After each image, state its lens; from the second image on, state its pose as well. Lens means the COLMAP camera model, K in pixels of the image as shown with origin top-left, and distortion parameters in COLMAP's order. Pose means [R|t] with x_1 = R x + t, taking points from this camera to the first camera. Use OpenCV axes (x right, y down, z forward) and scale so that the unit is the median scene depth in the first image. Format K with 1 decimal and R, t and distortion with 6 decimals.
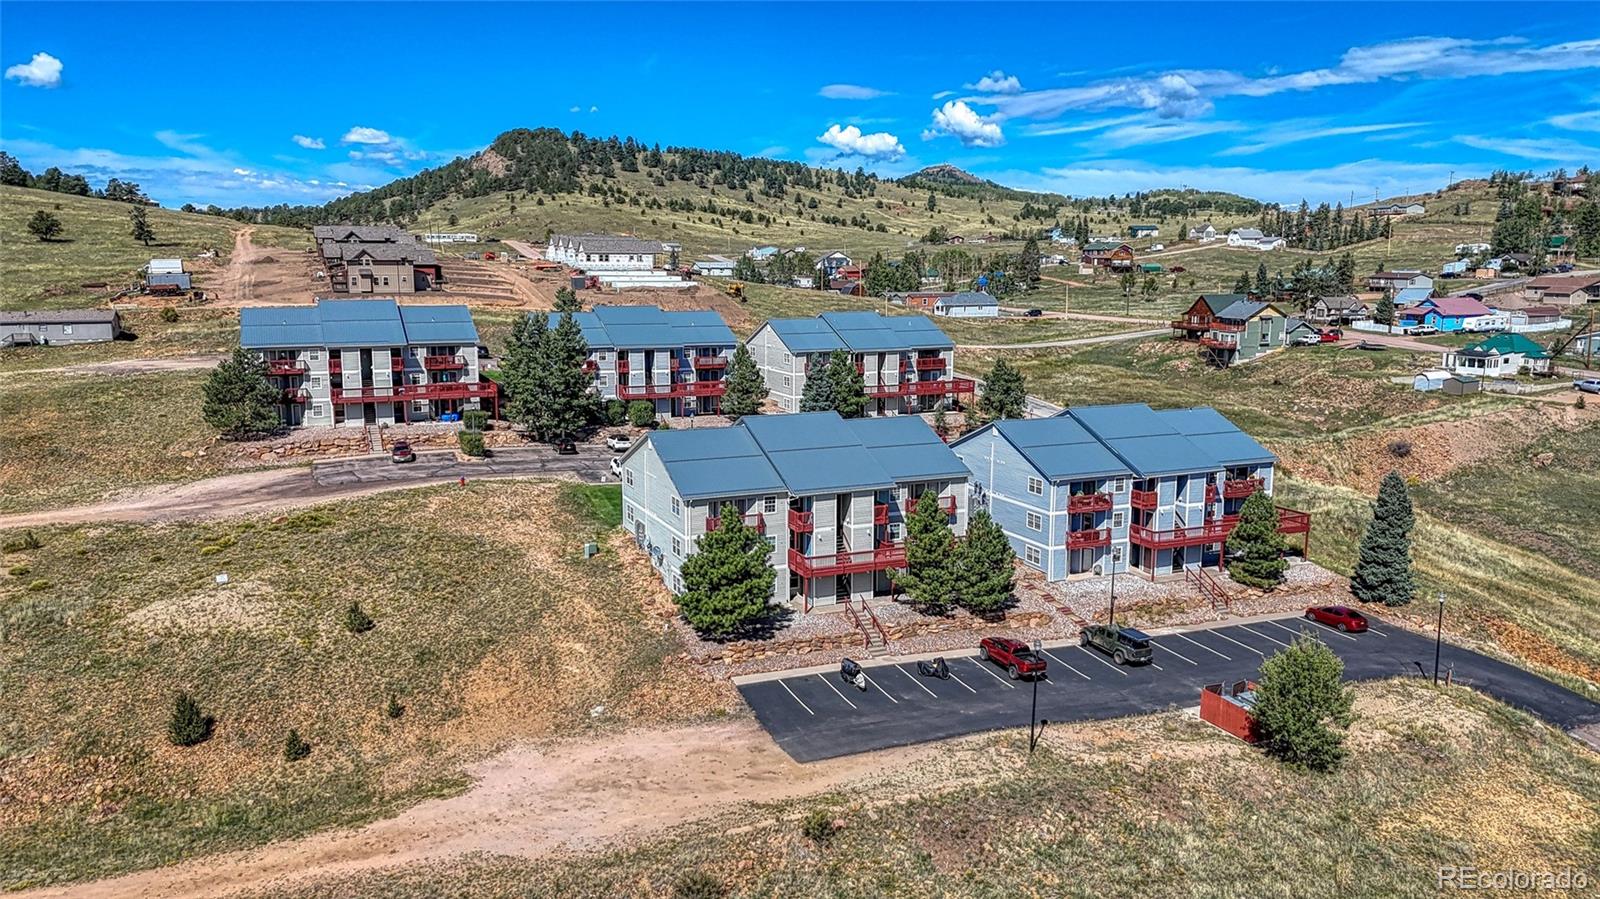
lens RADIAL K [[1174.3, 0, 800.0], [0, 1174.3, 449.5], [0, 0, 1]] dist [0.070085, -0.062995]
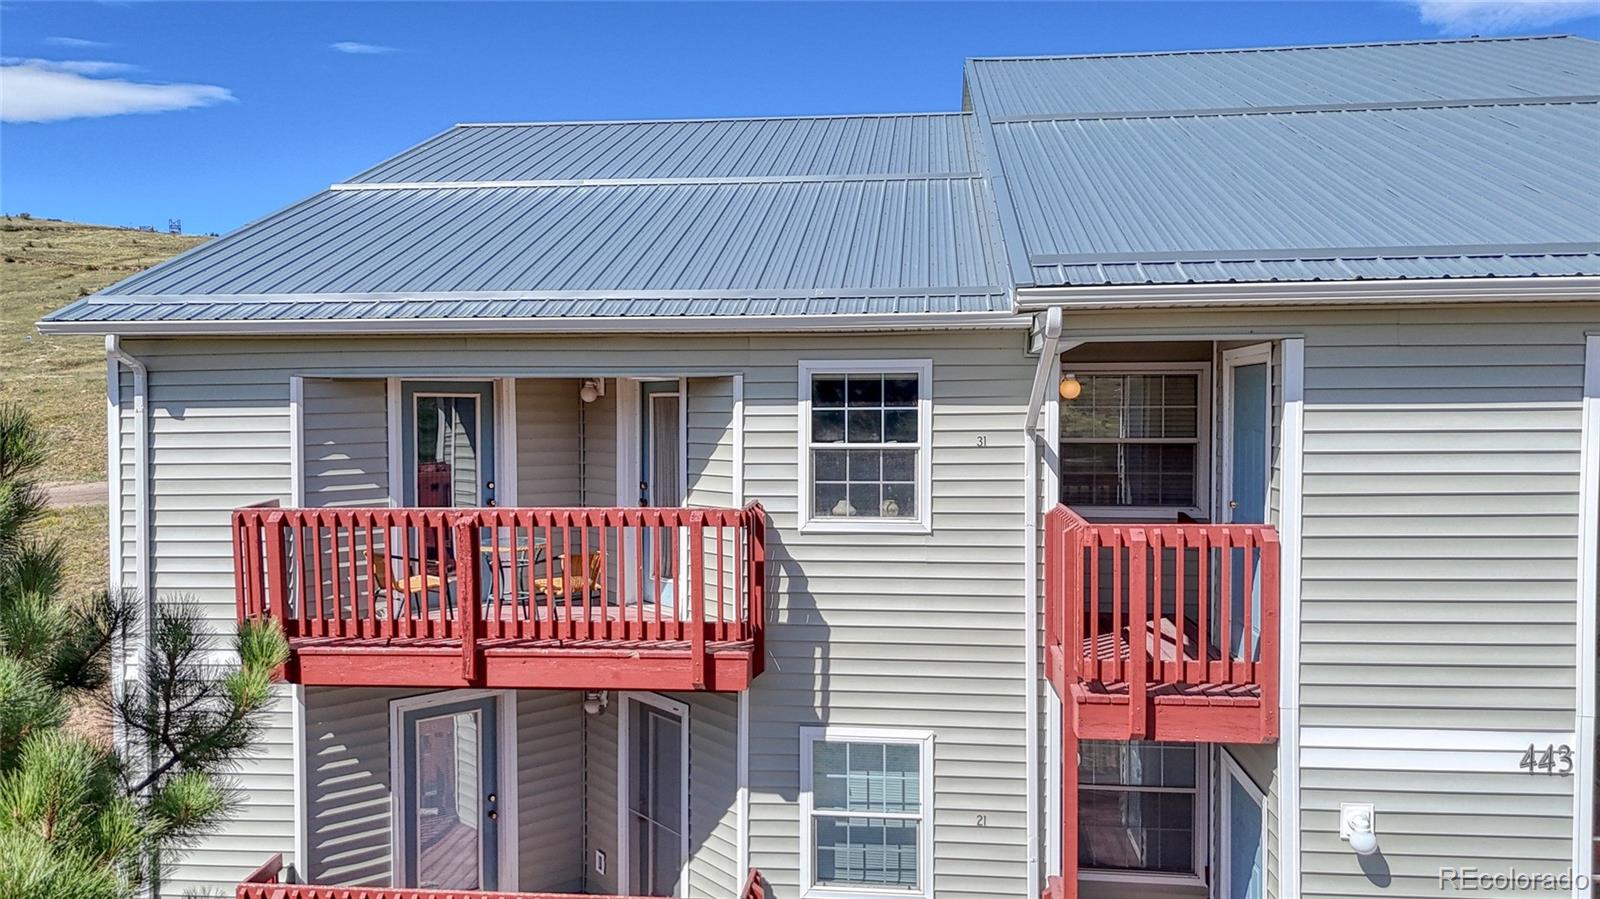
lens RADIAL K [[1168.0, 0, 798.6], [0, 1168.0, 453.9], [0, 0, 1]] dist [0.080339, -0.074404]
pose [[0.866105, 0.017561, -0.499554, 0.013402], [-0.079206, 0.991578, -0.102466, 0.032362], [0.493548, 0.128314, 0.860201, 0.491581]]
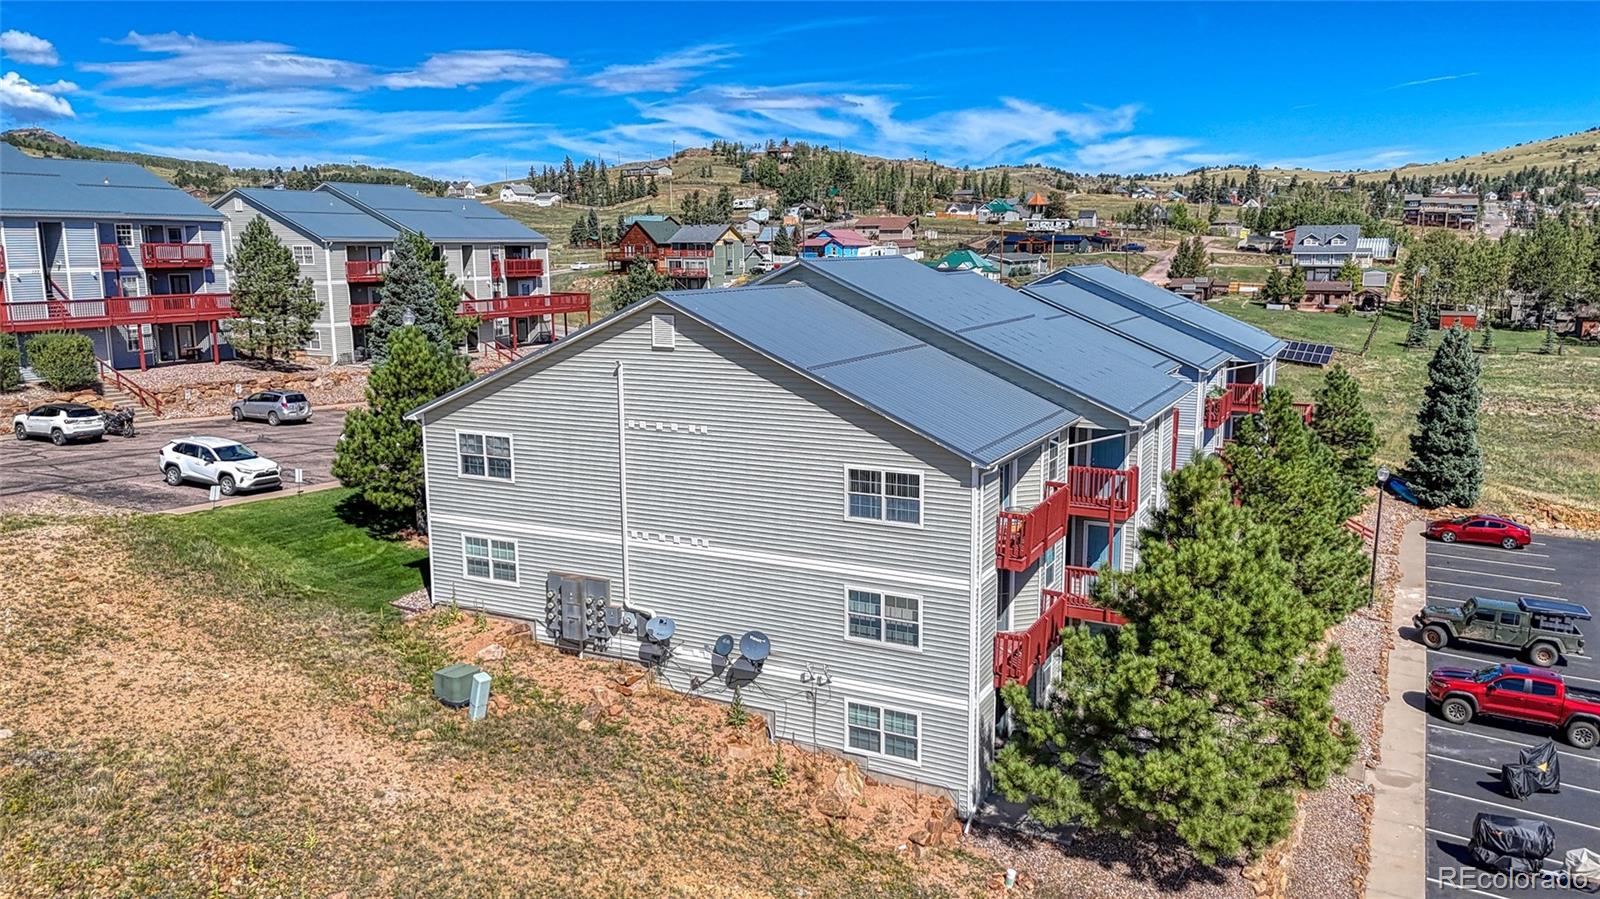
lens RADIAL K [[1174.8, 0, 802.5], [0, 1174.8, 447.5], [0, 0, 1]] dist [0.076858, -0.079422]
pose [[0.775148, -0.110826, 0.621983, -0.176449], [0.105448, 0.993379, 0.045586, 0.009368], [-0.622917, 0.030251, 0.781703, 0.410781]]
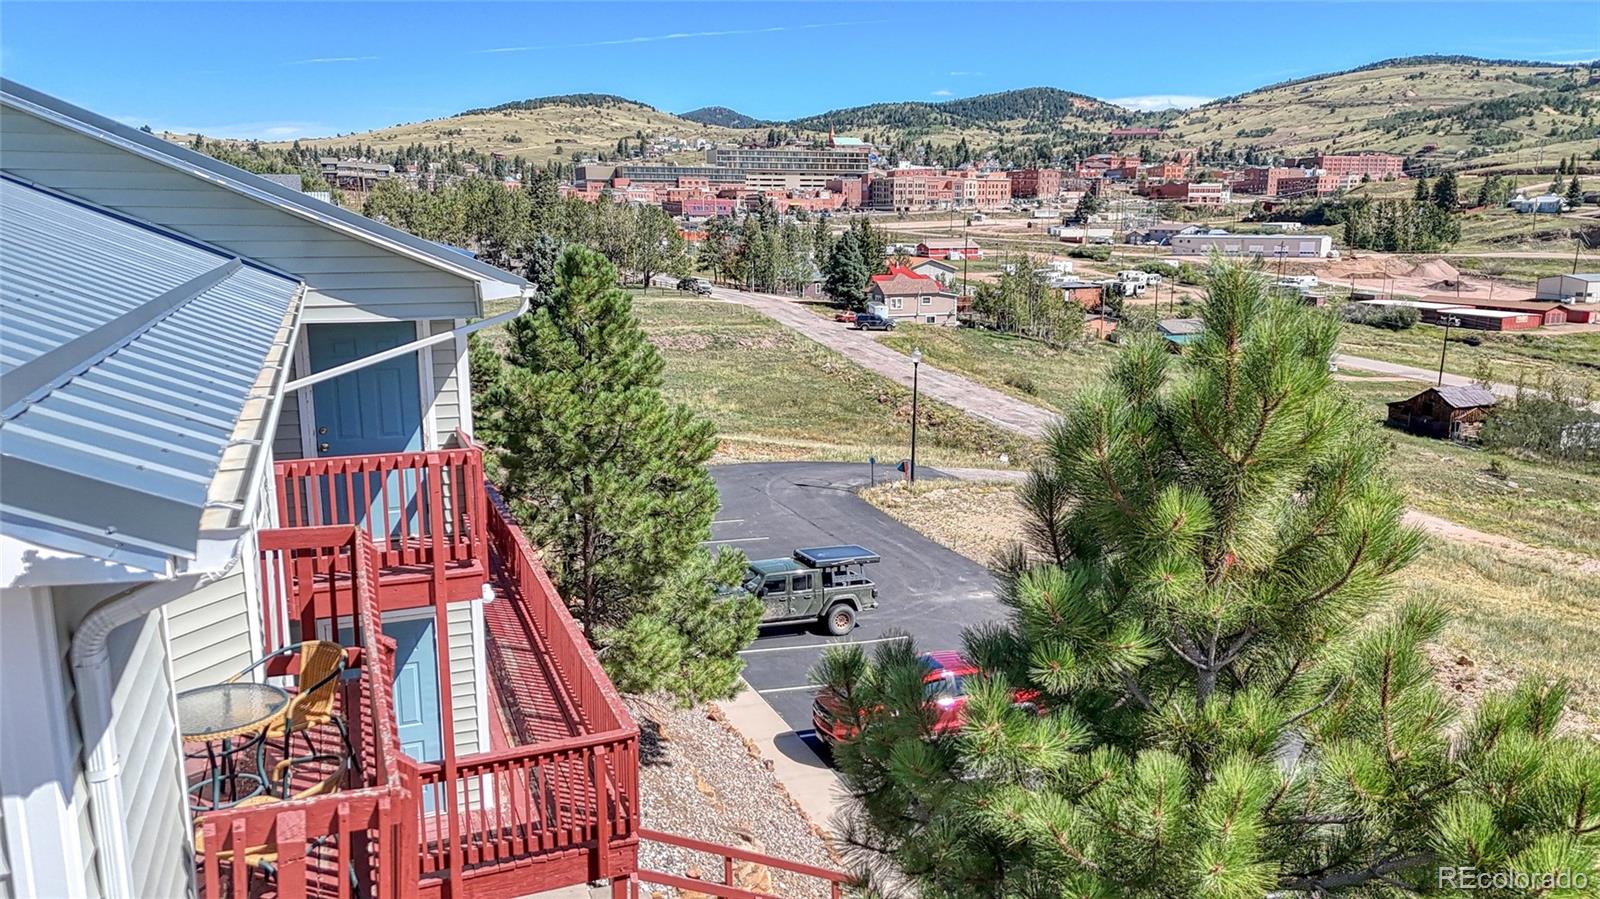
lens RADIAL K [[1170.5, 0, 800.0], [0, 1170.5, 449.5], [0, 0, 1]] dist [0.065541, -0.062011]
pose [[0.038516, -0.196285, 0.979790, -0.067847], [0.160762, 0.968962, 0.187796, 0.019015], [-0.986241, 0.150280, 0.068876, 0.516476]]
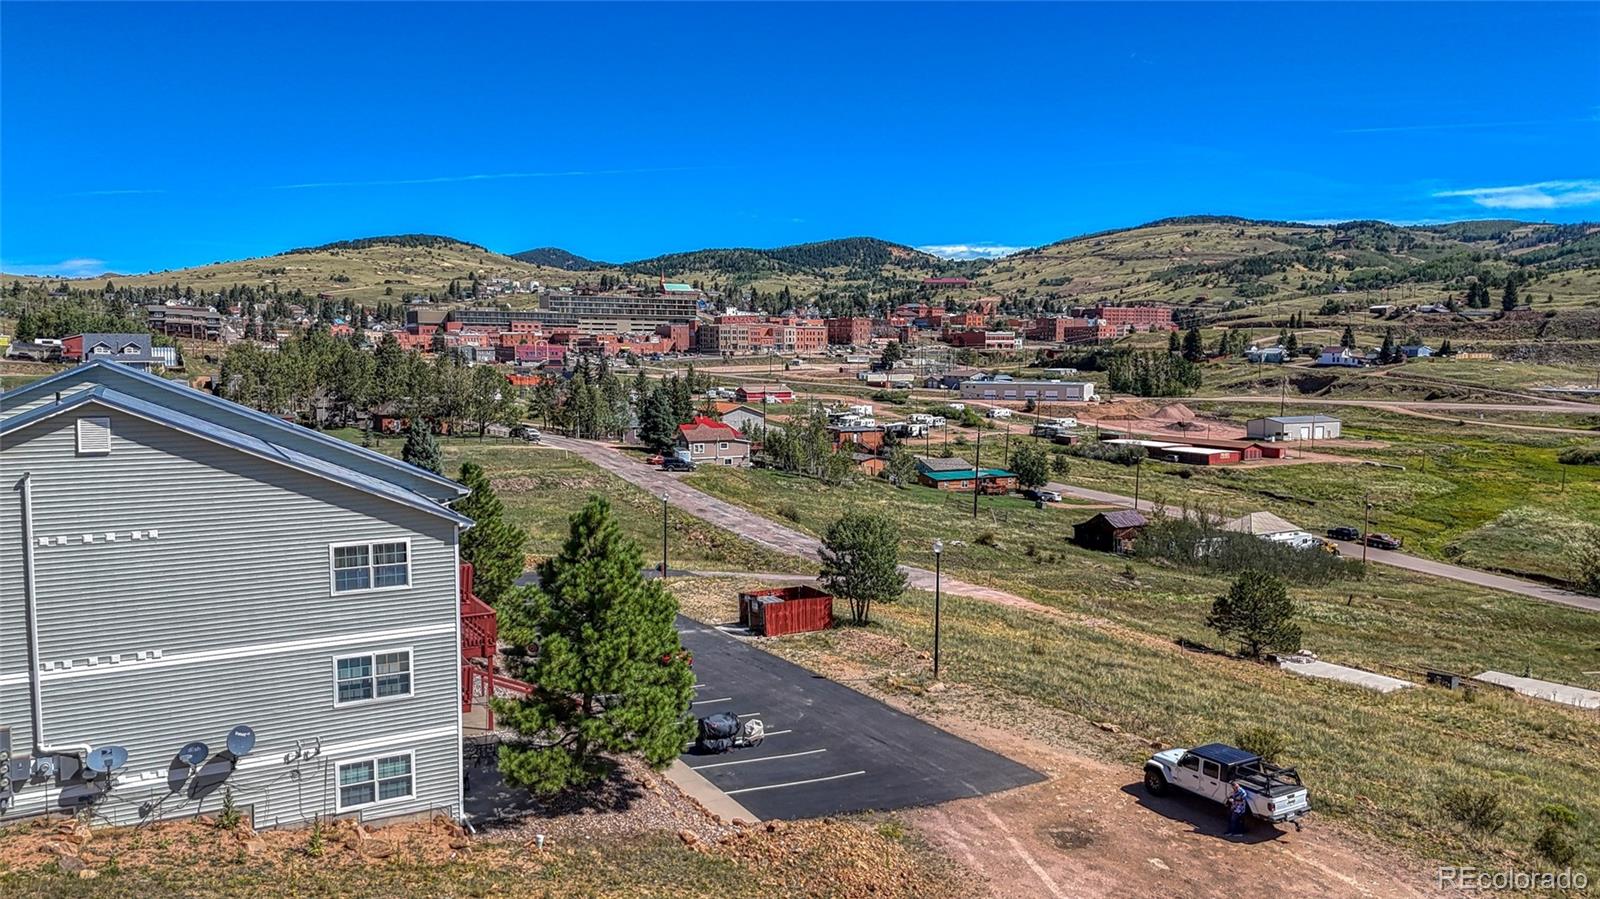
lens RADIAL K [[1168.0, 0, 798.6], [0, 1168.0, 453.9], [0, 0, 1]] dist [0.080339, -0.074404]
pose [[-0.098962, -0.086979, 0.991283, -0.262476], [0.157628, 0.982225, 0.101921, -0.001860], [-0.982527, 0.166340, -0.083492, 0.484072]]
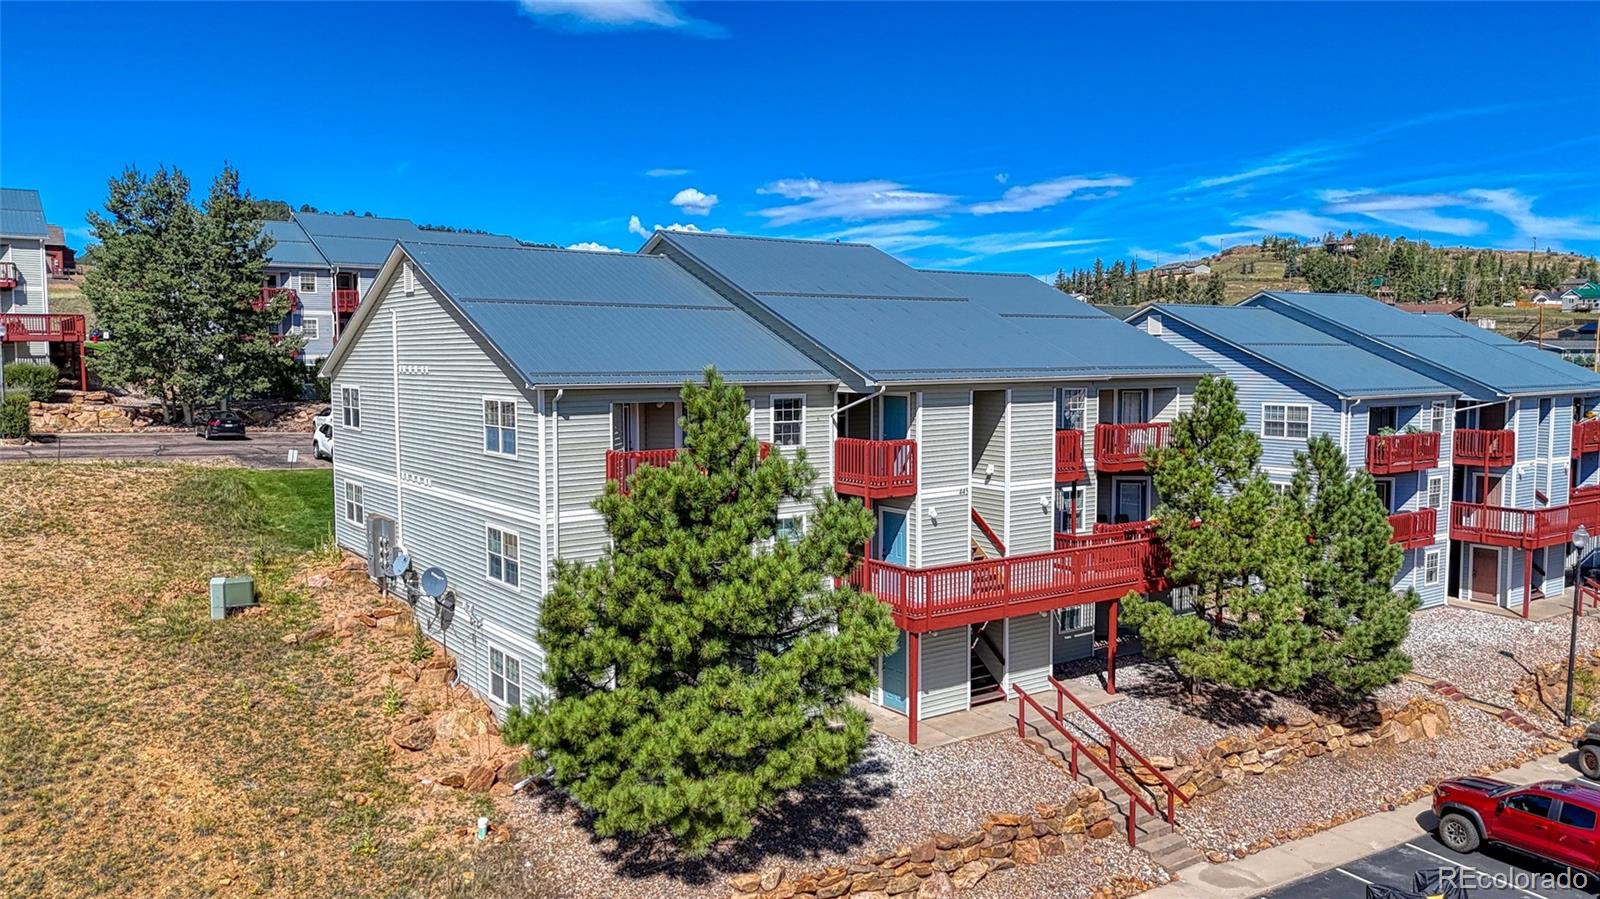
lens RADIAL K [[1168.0, 0, 798.6], [0, 1168.0, 453.9], [0, 0, 1]] dist [0.080339, -0.074404]
pose [[0.978872, -0.018876, 0.203601, -0.049611], [0.035232, 0.996408, -0.077010, 0.044769], [-0.201416, 0.082556, 0.976021, 0.365681]]
